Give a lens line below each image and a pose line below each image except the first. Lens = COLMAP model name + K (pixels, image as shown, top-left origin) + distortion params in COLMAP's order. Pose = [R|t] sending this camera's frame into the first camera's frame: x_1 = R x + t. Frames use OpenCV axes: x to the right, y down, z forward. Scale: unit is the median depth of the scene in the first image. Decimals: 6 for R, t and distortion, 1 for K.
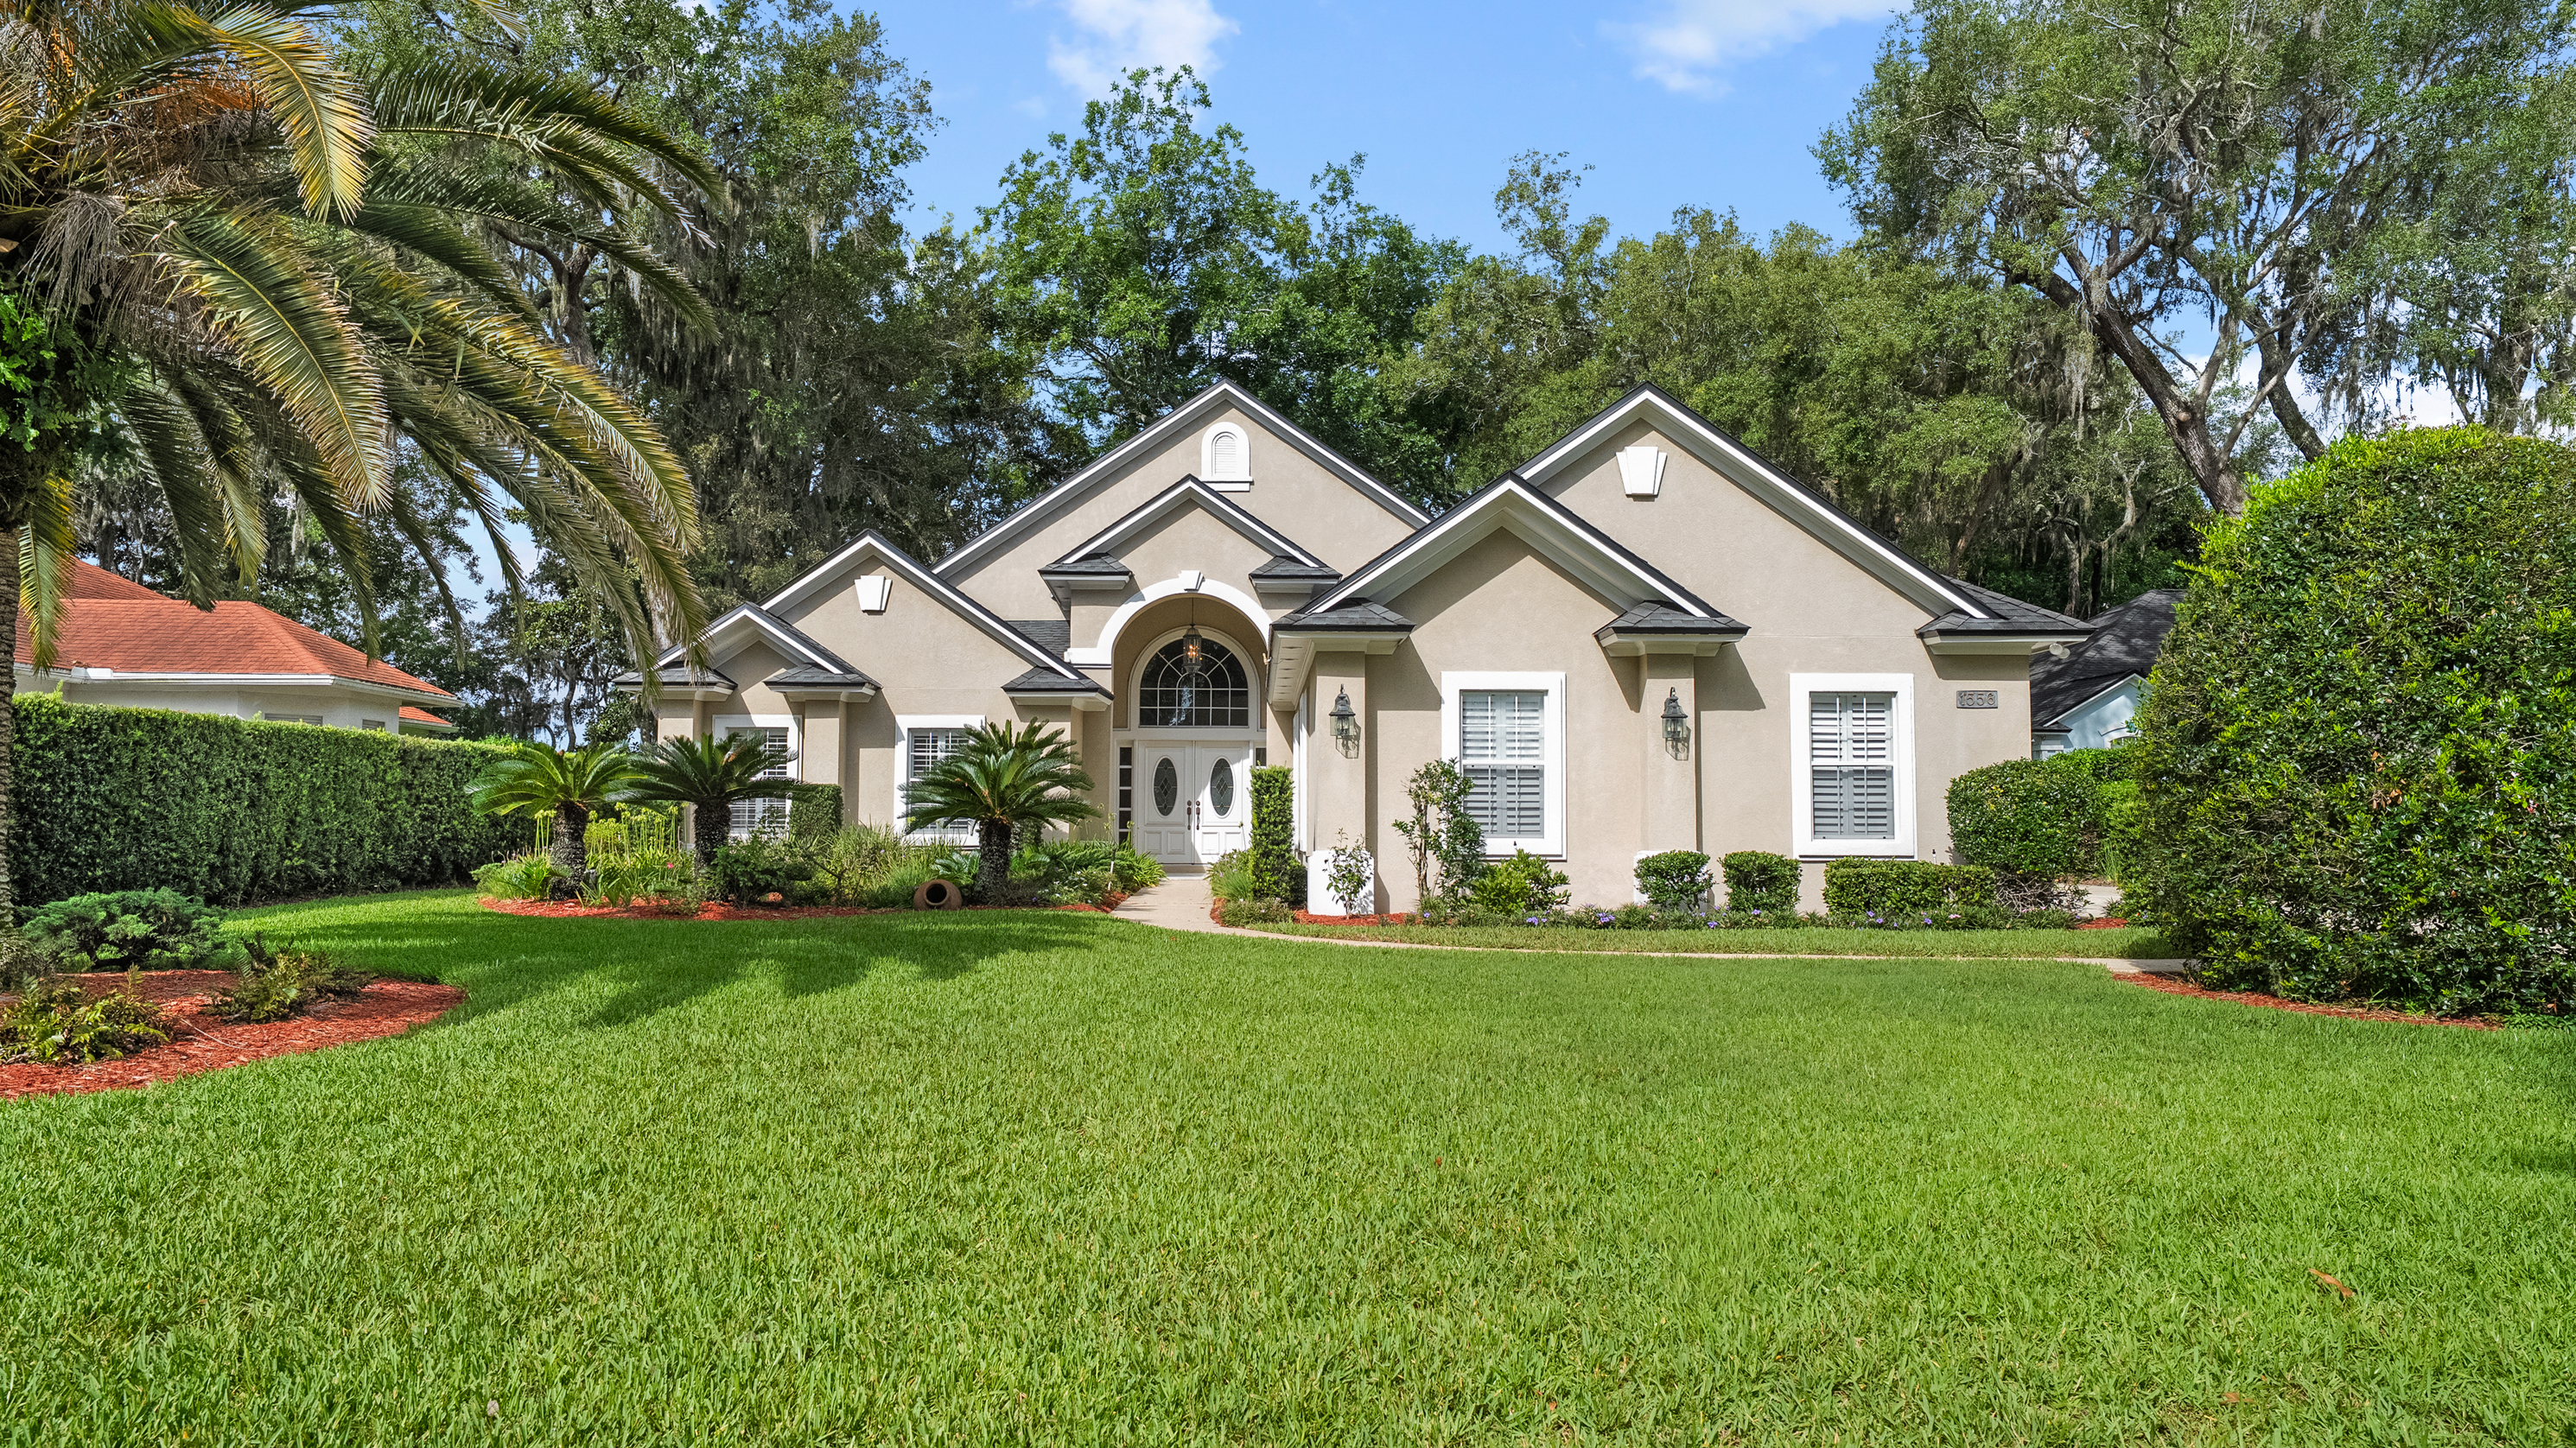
lens RADIAL K [[1714.6, 0, 1285.9], [0, 1714.6, 714.3], [0, 0, 1]] dist [0.015865, 0.002417]
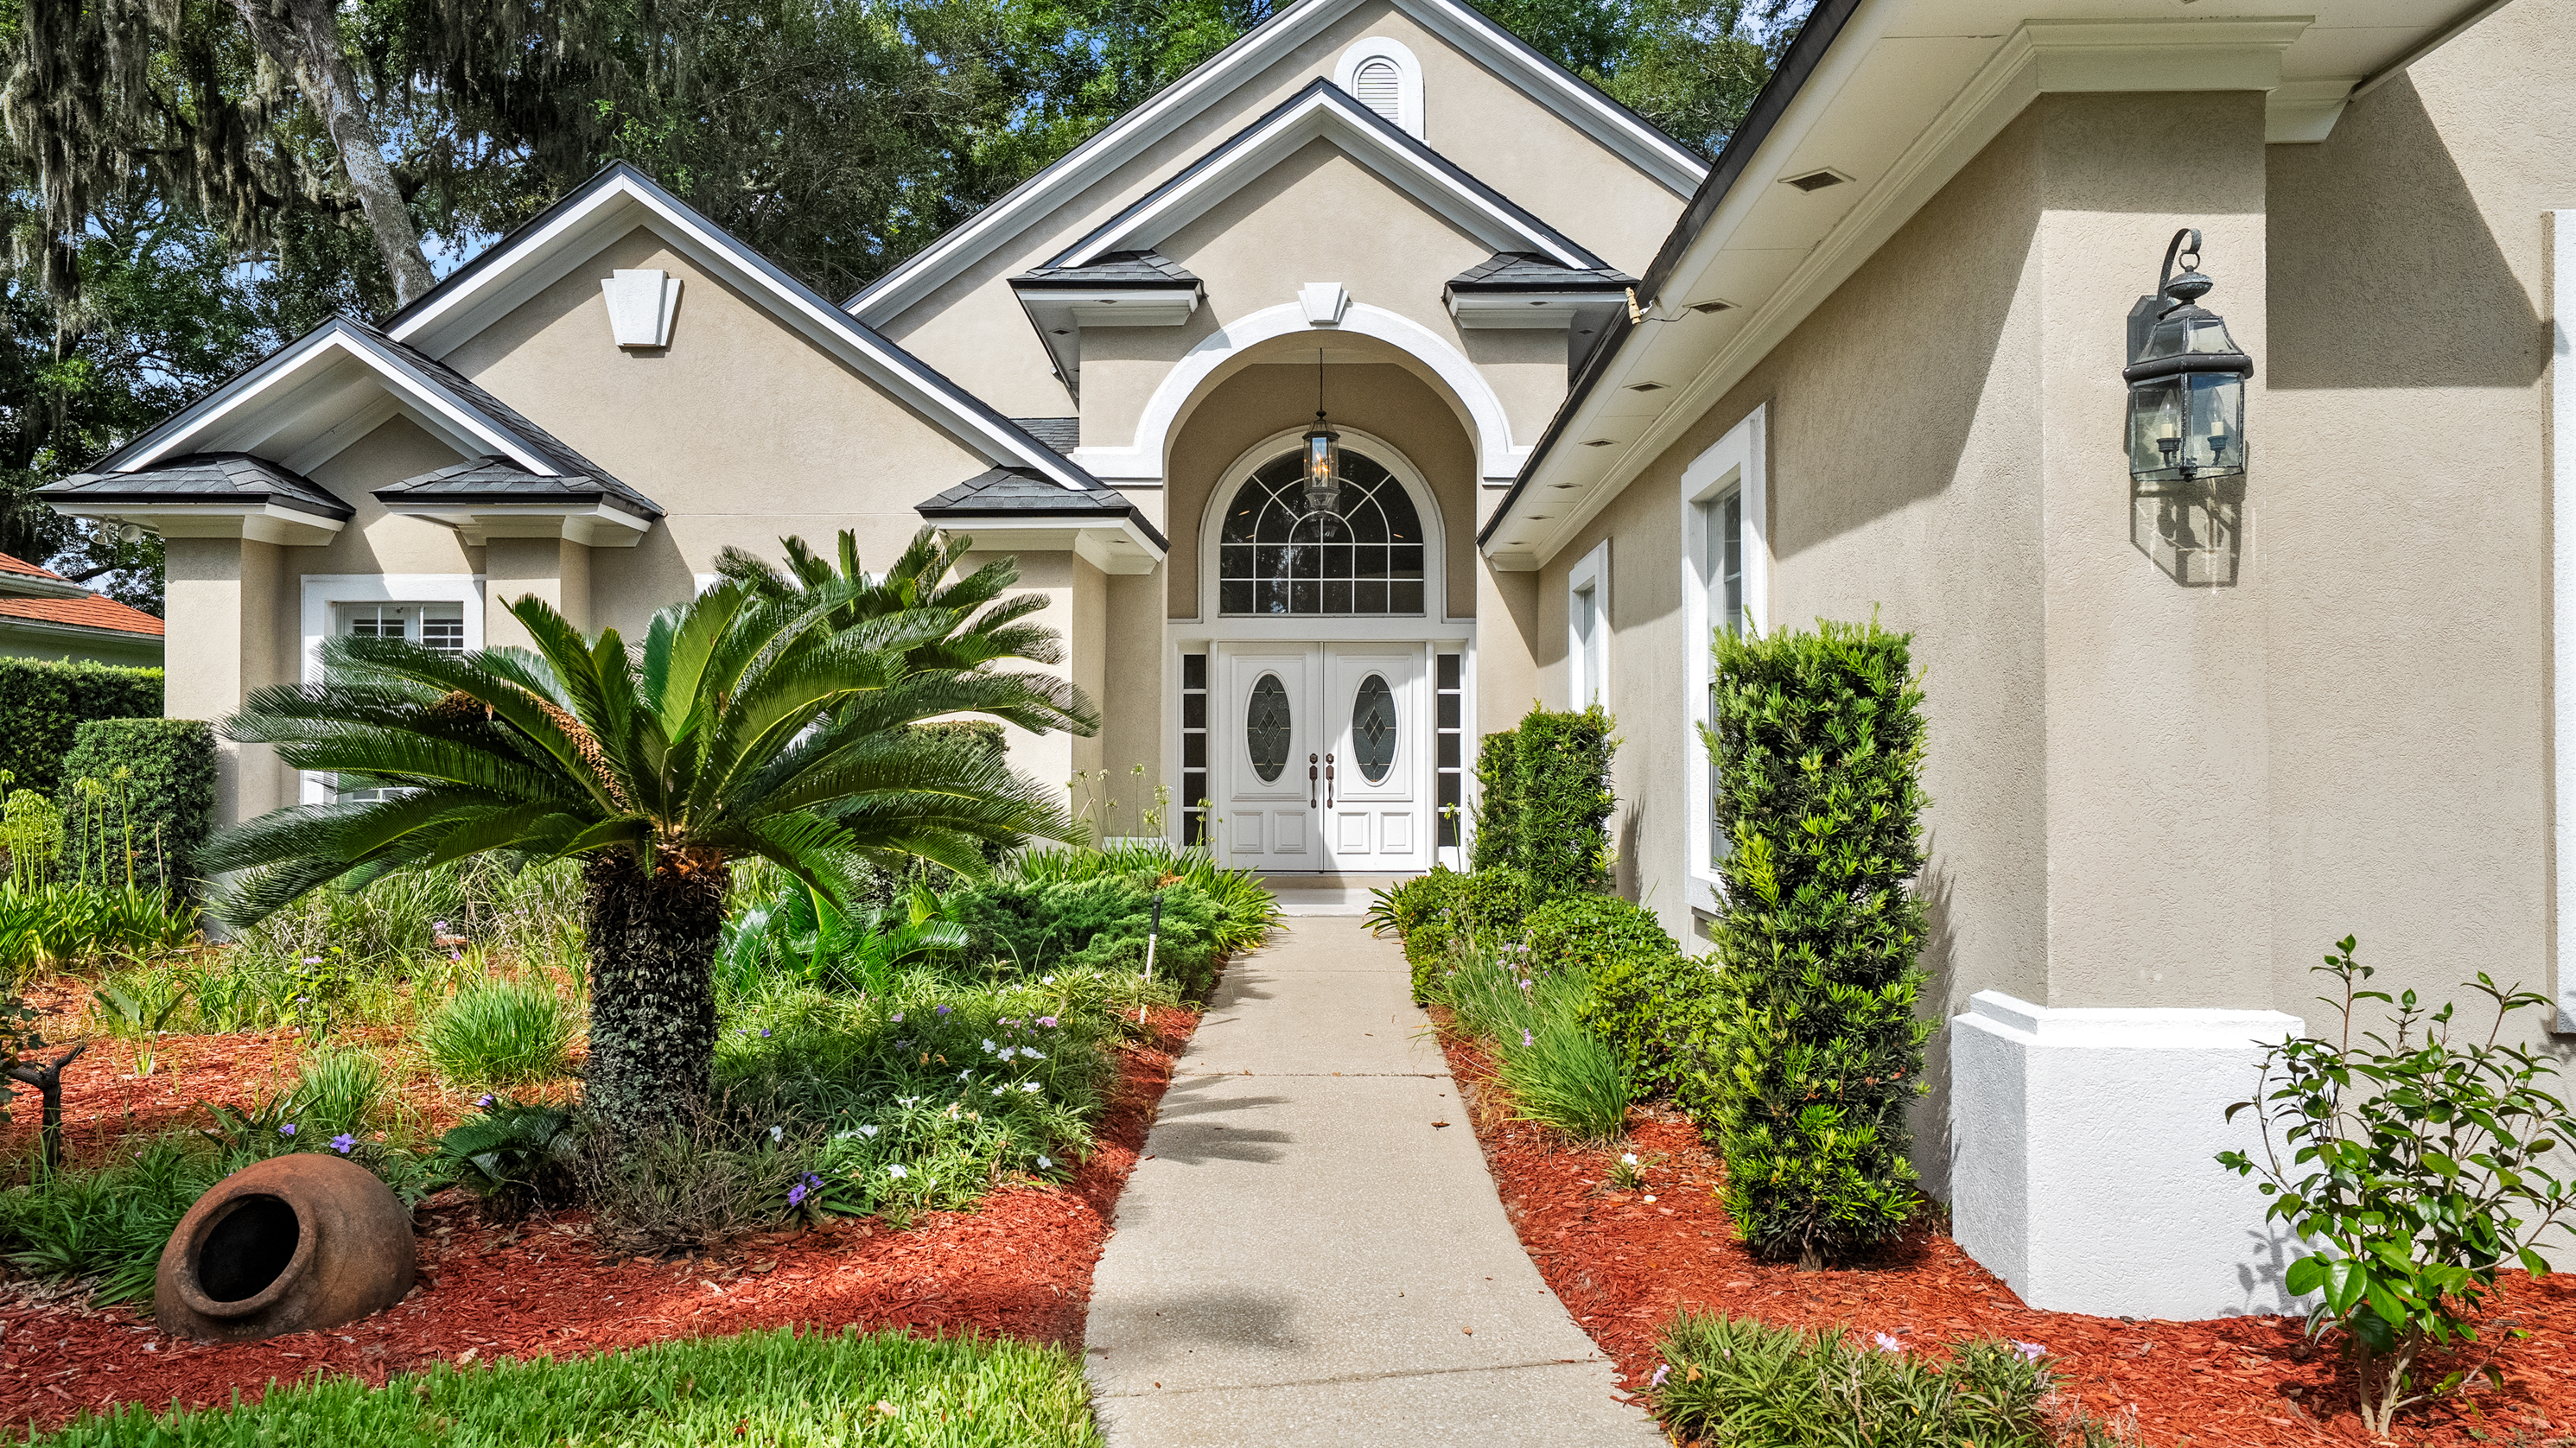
lens RADIAL K [[1714.6, 0, 1301.2], [0, 1714.6, 732.5], [0, 0, 1]] dist [0.015865, 0.002417]
pose [[0.999376, -0.002351, -0.035247, -0.044973], [0.003865, 0.999070, 0.042938, 0.022423], [0.035113, -0.043047, 0.998456, 0.507812]]
